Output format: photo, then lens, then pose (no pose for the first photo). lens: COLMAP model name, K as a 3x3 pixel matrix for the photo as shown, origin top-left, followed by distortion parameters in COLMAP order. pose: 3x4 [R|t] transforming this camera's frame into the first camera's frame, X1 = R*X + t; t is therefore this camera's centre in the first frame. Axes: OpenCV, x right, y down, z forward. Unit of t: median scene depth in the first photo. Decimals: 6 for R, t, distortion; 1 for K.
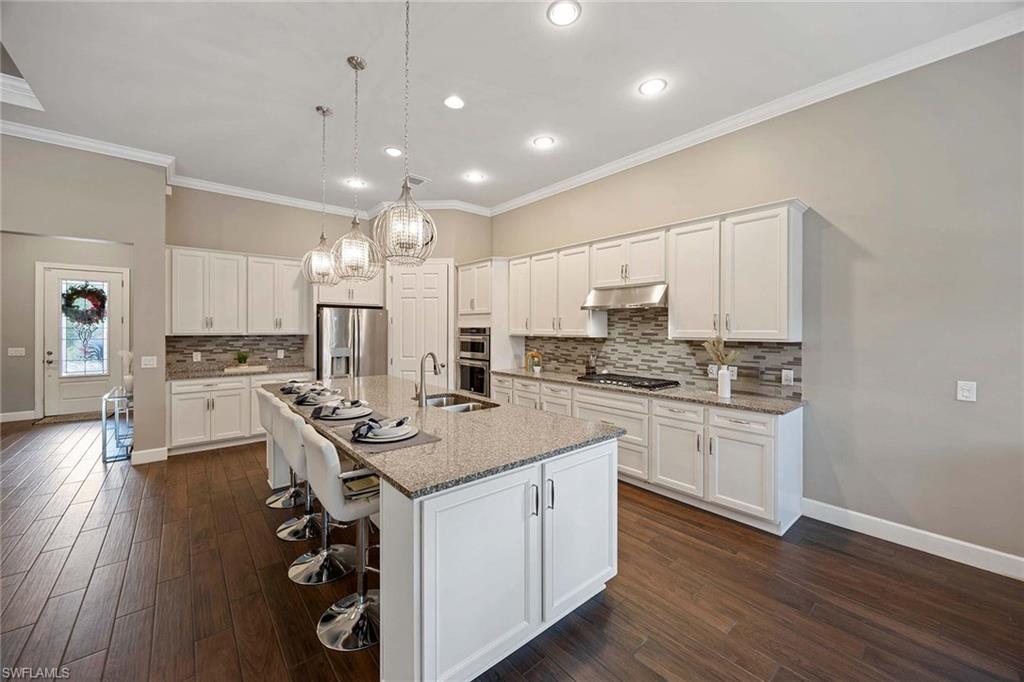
lens RADIAL K [[393.8, 0, 516.9], [0, 393.8, 330.6], [0, 0, 1]] dist [-0.002020, -0.000934]
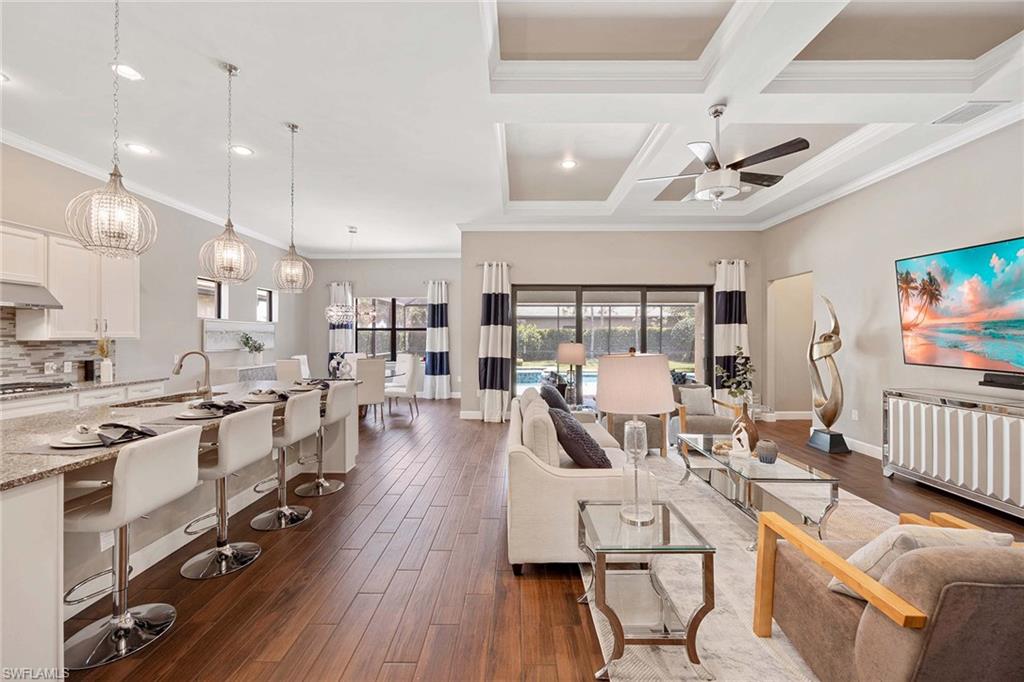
lens RADIAL K [[393.8, 0, 511.4], [0, 393.8, 338.6], [0, 0, 1]] dist [-0.002020, -0.000934]
pose [[-0.750962, -0.005144, 0.660325, -0.993785], [0.002712, 0.999937, 0.010873, 0.008423], [-0.660340, 0.009956, -0.750901, 0.782995]]
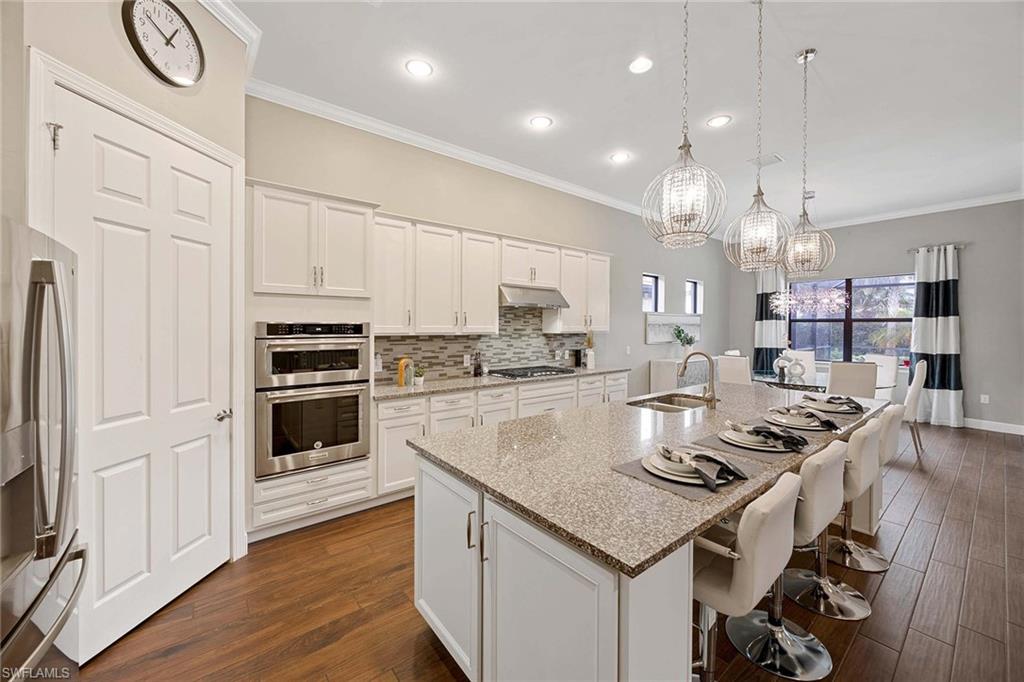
lens RADIAL K [[393.8, 0, 521.2], [0, 393.8, 328.5], [0, 0, 1]] dist [-0.002020, -0.000934]
pose [[0.024448, -0.009883, 0.999652, -0.745921], [0.003649, 0.999945, 0.009796, -0.005305], [-0.999694, 0.003408, 0.024483, 0.886433]]
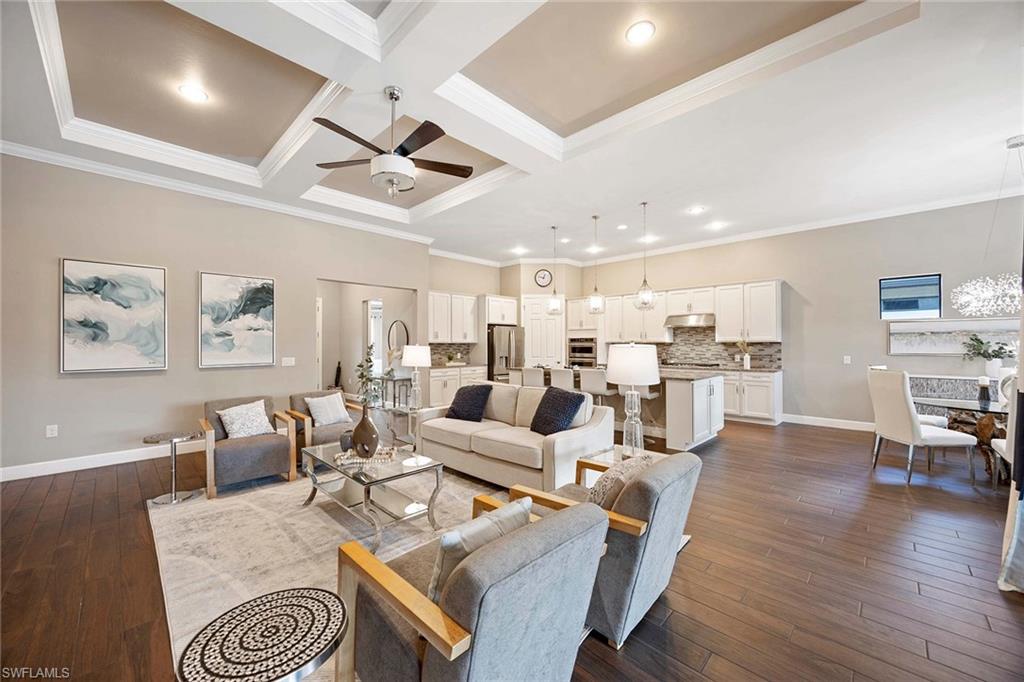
lens RADIAL K [[393.8, 0, 514.3], [0, 393.8, 341.0], [0, 0, 1]] dist [-0.002020, -0.000934]
pose [[0.995686, -0.004940, 0.092651, -0.656333], [0.006359, 0.999867, -0.015027, 0.032478], [-0.092565, 0.015551, 0.995585, -0.713420]]
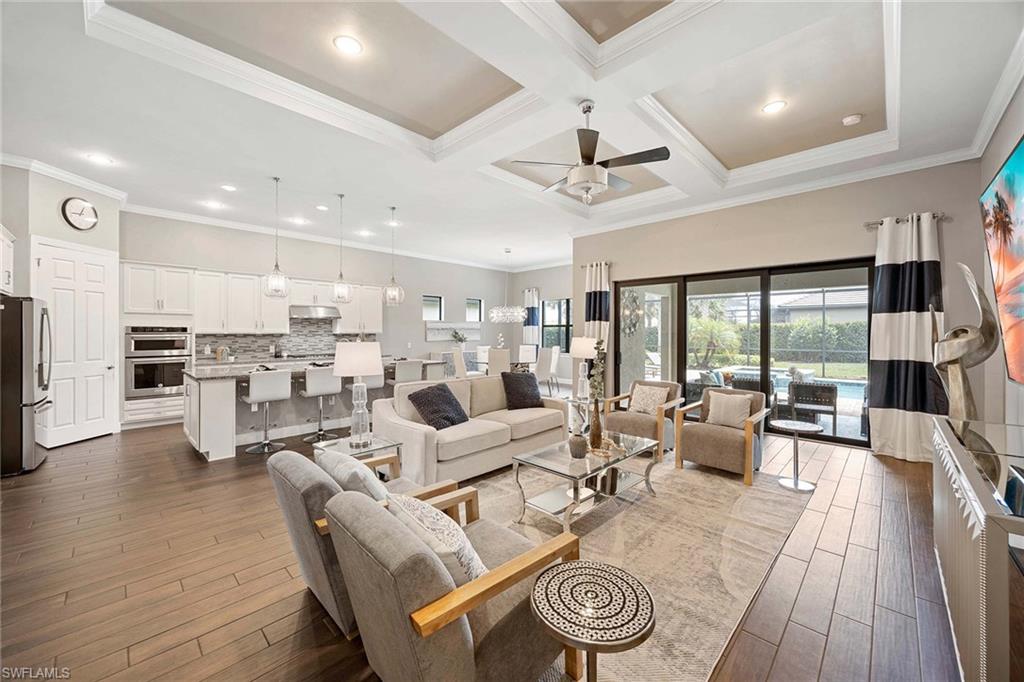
lens RADIAL K [[393.8, 0, 513.8], [0, 393.8, 333.4], [0, 0, 1]] dist [-0.002020, -0.000934]
pose [[-0.091262, -0.005277, 0.995813, -1.520958], [0.005991, 0.999965, 0.005848, 0.012274], [-0.995809, 0.006499, -0.091228, 0.186948]]
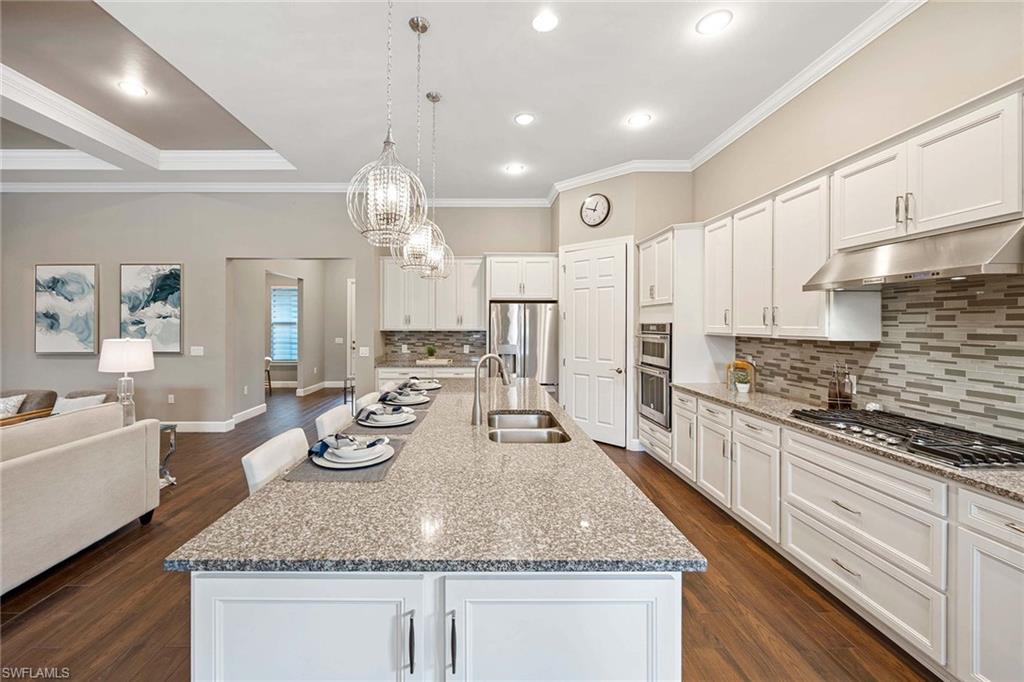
lens RADIAL K [[410.9, 0, 481.4], [0, 410.9, 324.5], [0, 0, 1]] dist [-0.003096, 0.000470]
pose [[0.757713, -0.000782, -0.652587, 0.183685], [-0.003675, 0.999978, -0.005466, -0.000420], [0.652577, 0.006540, 0.757694, 0.239983]]
